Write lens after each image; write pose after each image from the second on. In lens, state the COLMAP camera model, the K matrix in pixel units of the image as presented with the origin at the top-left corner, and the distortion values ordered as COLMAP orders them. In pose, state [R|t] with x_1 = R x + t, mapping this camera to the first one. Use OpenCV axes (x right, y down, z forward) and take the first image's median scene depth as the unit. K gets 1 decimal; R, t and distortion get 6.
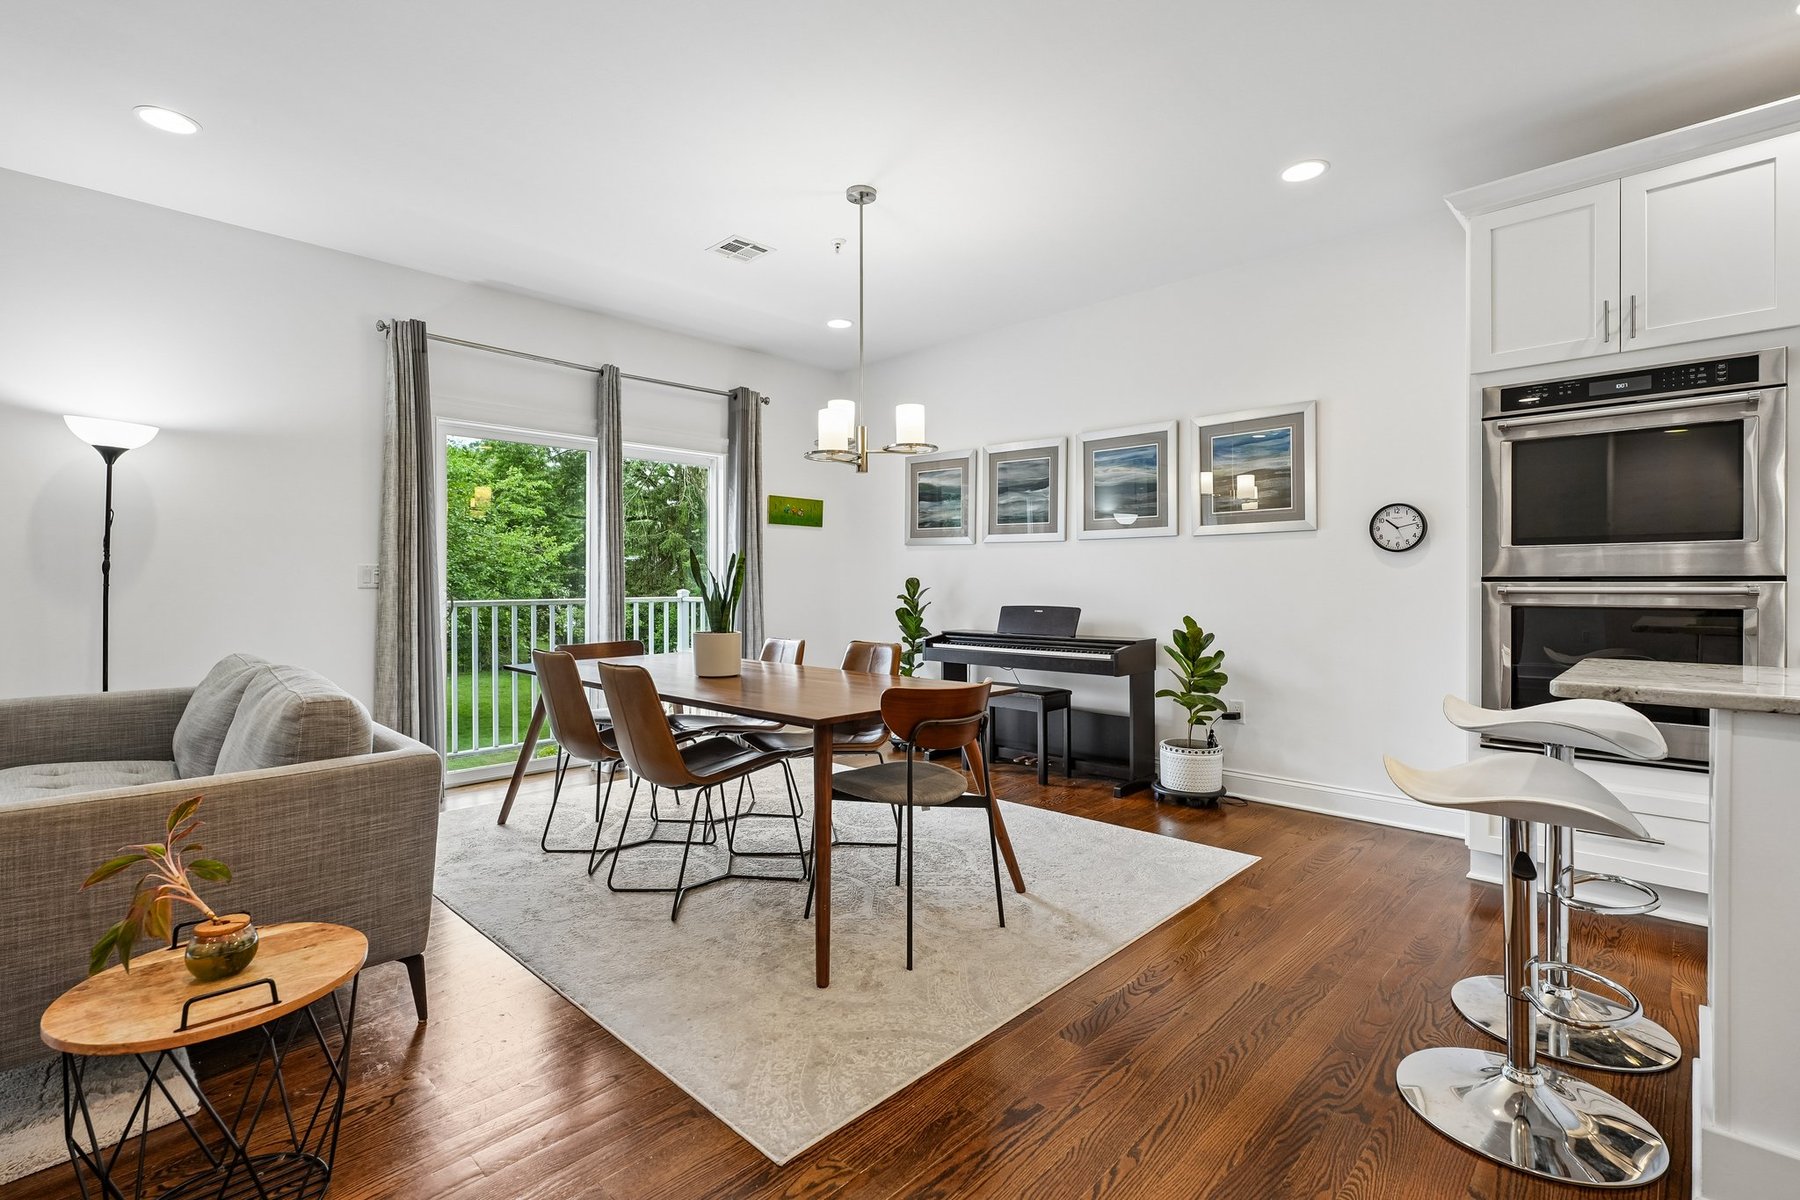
lens RADIAL K [[832.5, 0, 886.1], [0, 832.5, 581.2], [0, 0, 1]] dist [-0.006381, 0.003292]
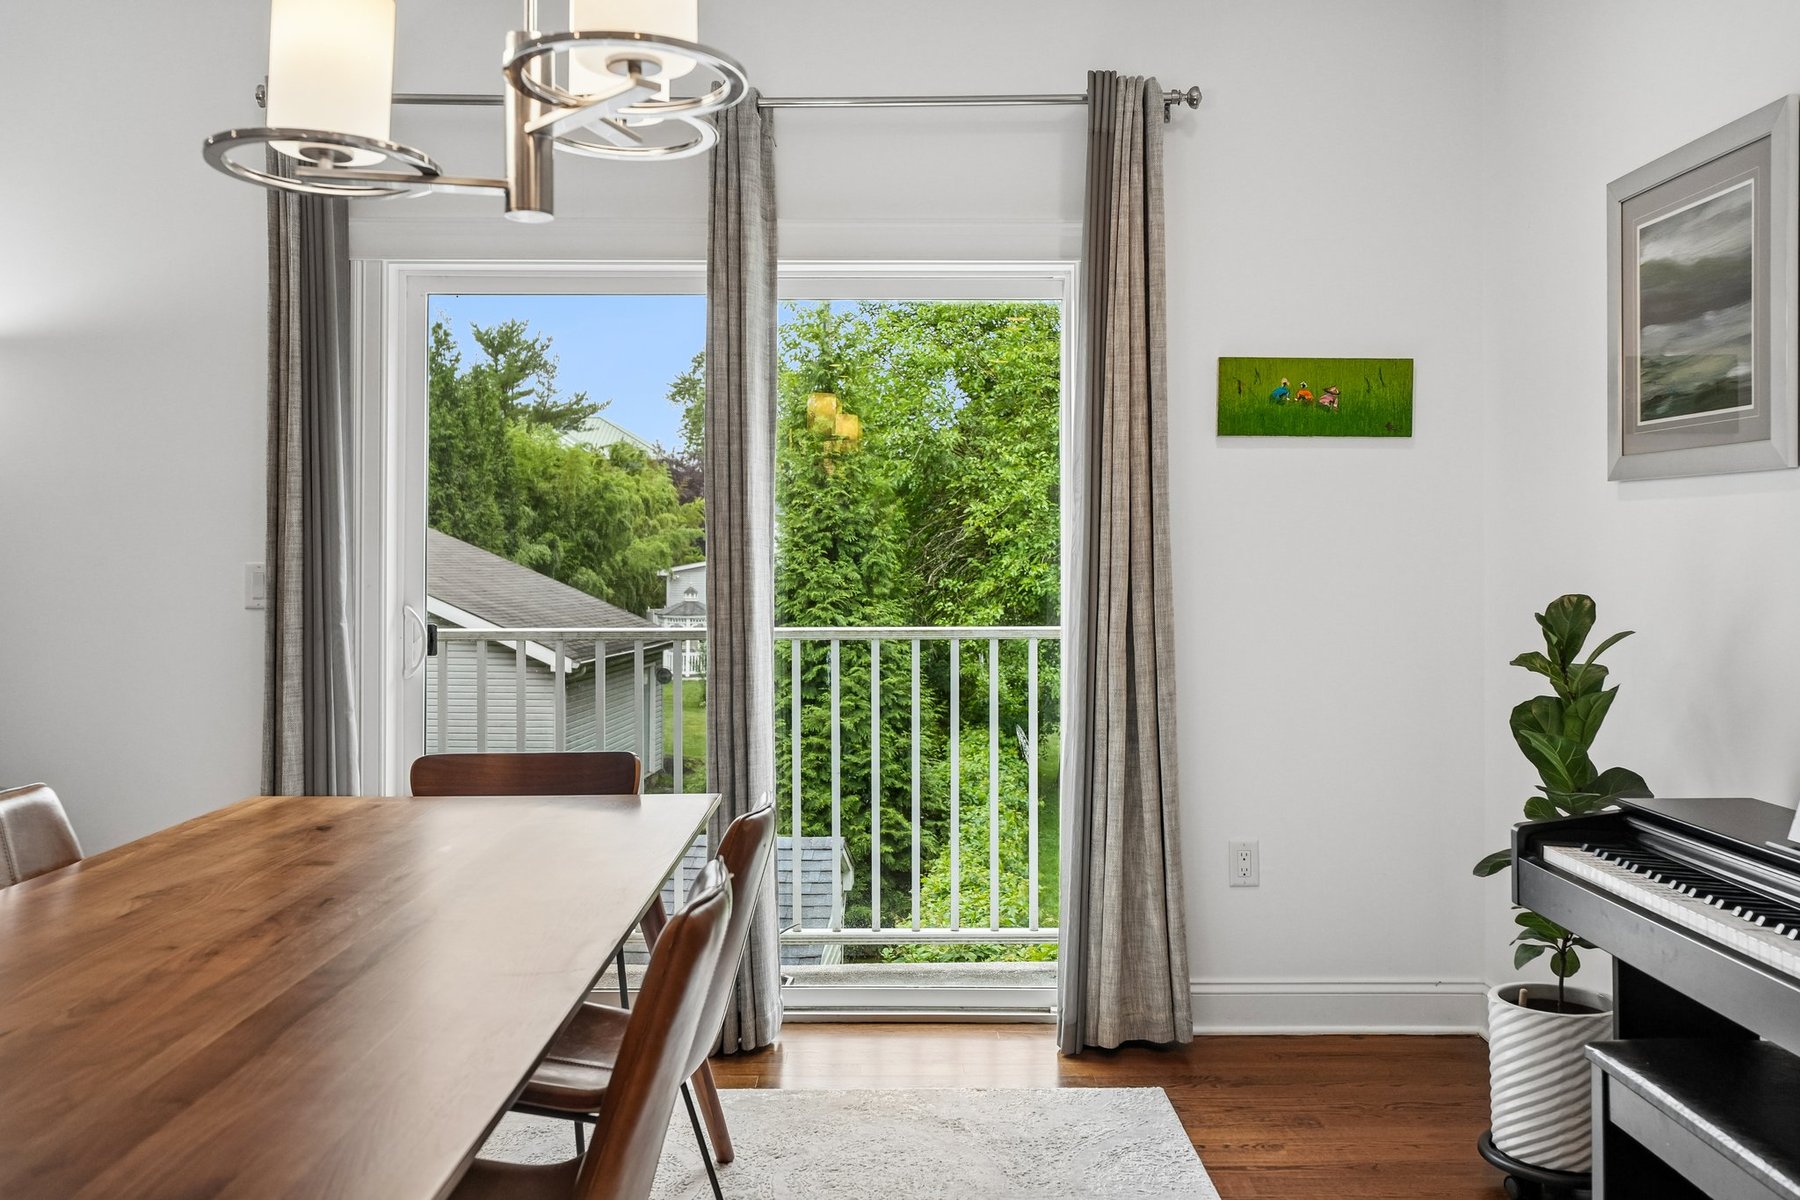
lens RADIAL K [[1483.7, 0, 908.3], [0, 1483.7, 565.2], [0, 0, 1]] dist [0.007629, 0.008954]
pose [[0.702508, 0.001127, -0.711675, 0.316496], [0.001149, 0.999996, 0.002718, -0.021173], [0.711675, -0.002727, 0.702504, 0.632098]]
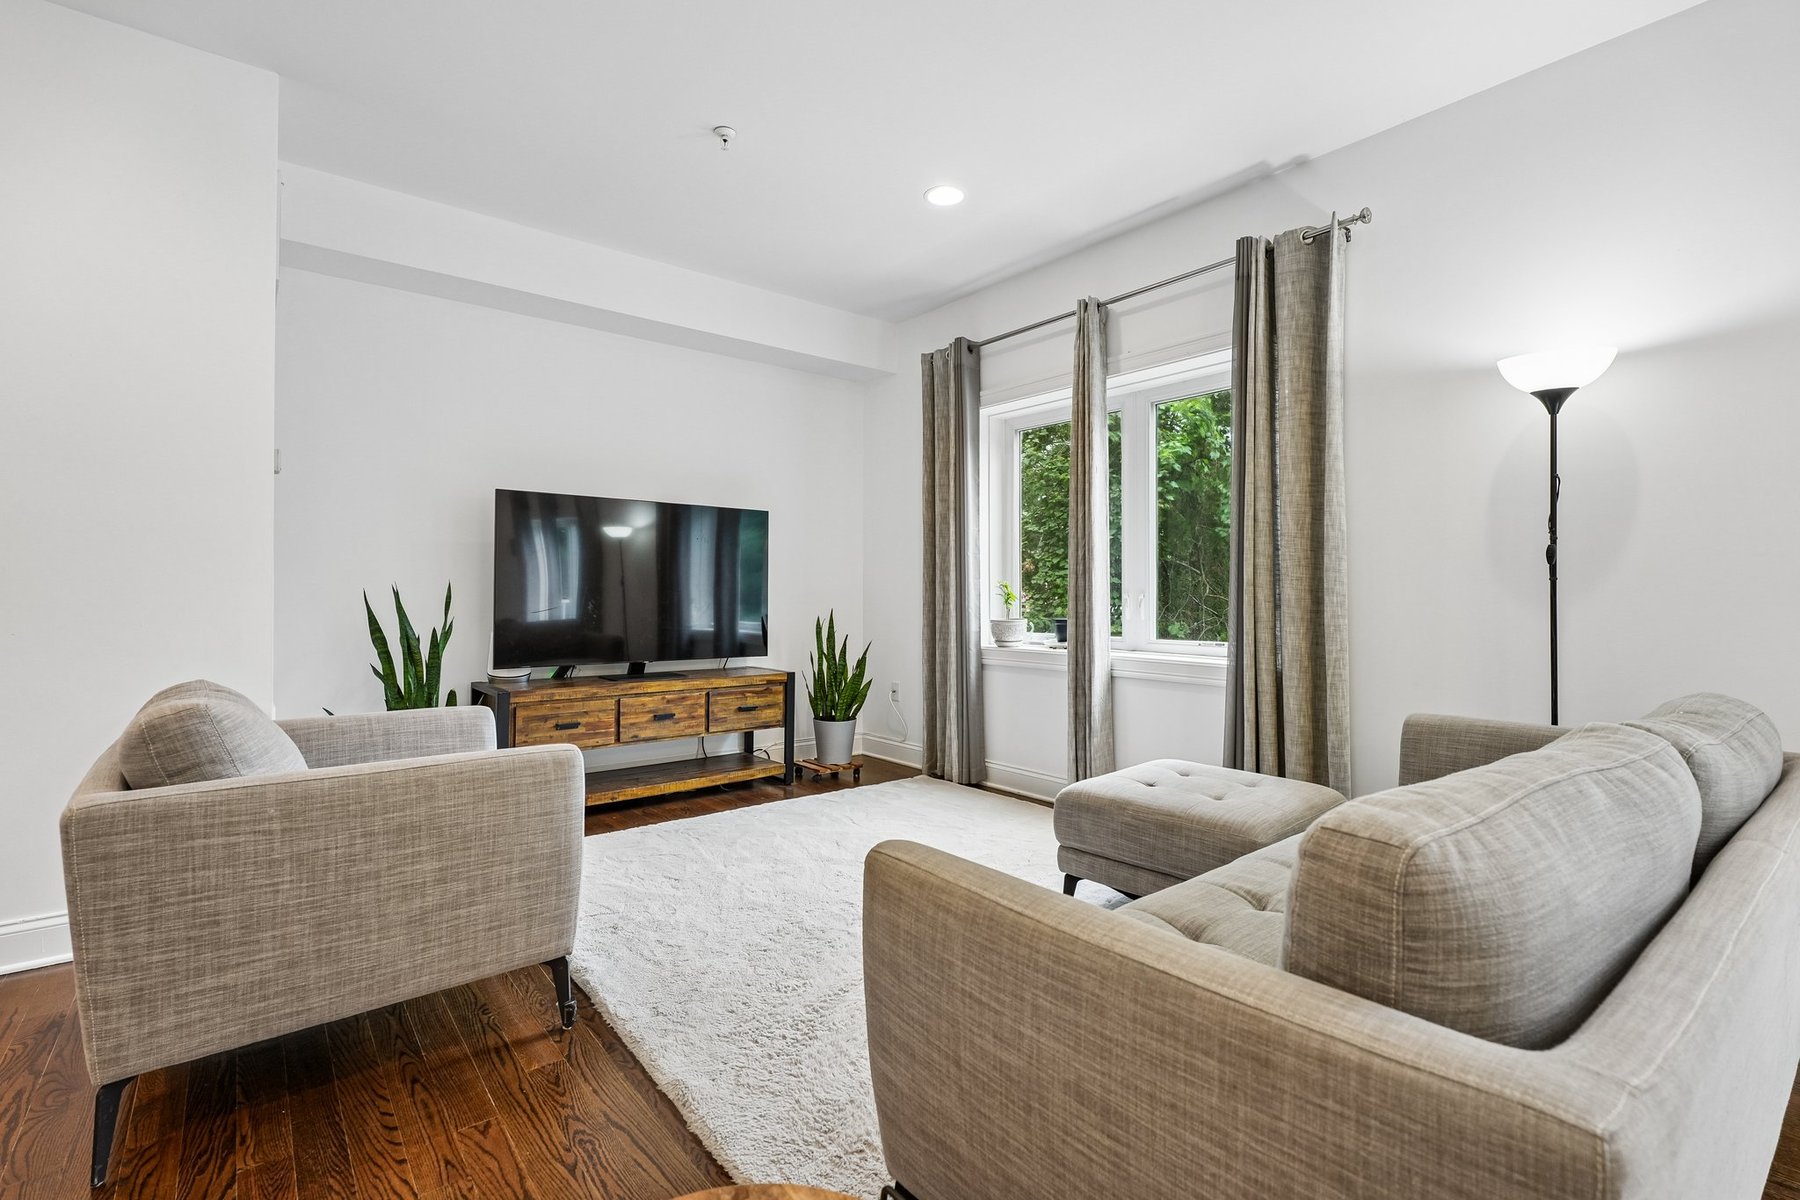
lens RADIAL K [[832.5, 0, 906.7], [0, 832.5, 567.3], [0, 0, 1]] dist [-0.006381, 0.003292]
pose [[-0.119878, -0.029698, -0.992344, -0.122998], [-0.000429, 0.999554, -0.029862, 0.013217], [0.992789, -0.003154, -0.119837, 0.425391]]
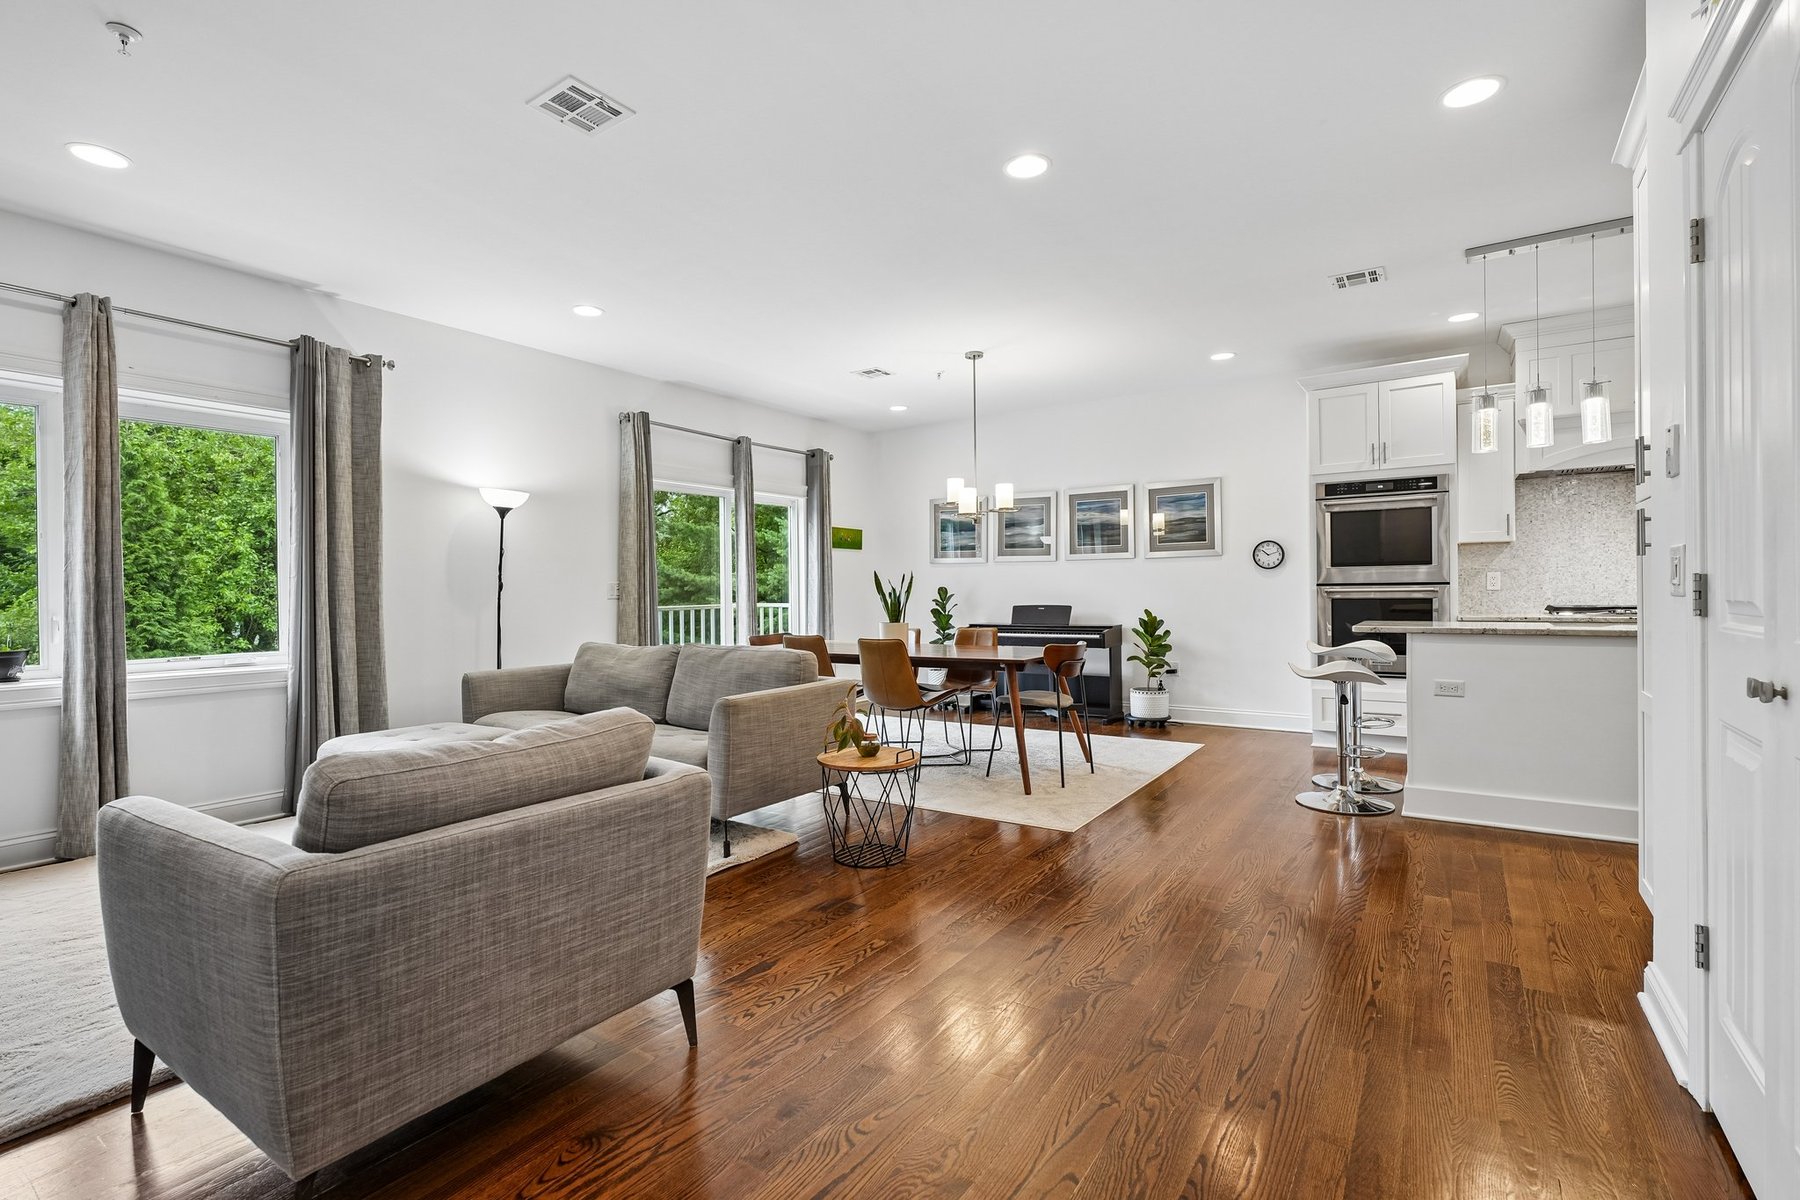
lens RADIAL K [[832.5, 0, 890.0], [0, 832.5, 587.8], [0, 0, 1]] dist [-0.006381, 0.003292]
pose [[0.983538, -0.011214, 0.180354, -0.415565], [0.011485, 0.999934, -0.000455, -0.004510], [-0.180337, 0.002519, 0.983602, -0.492052]]
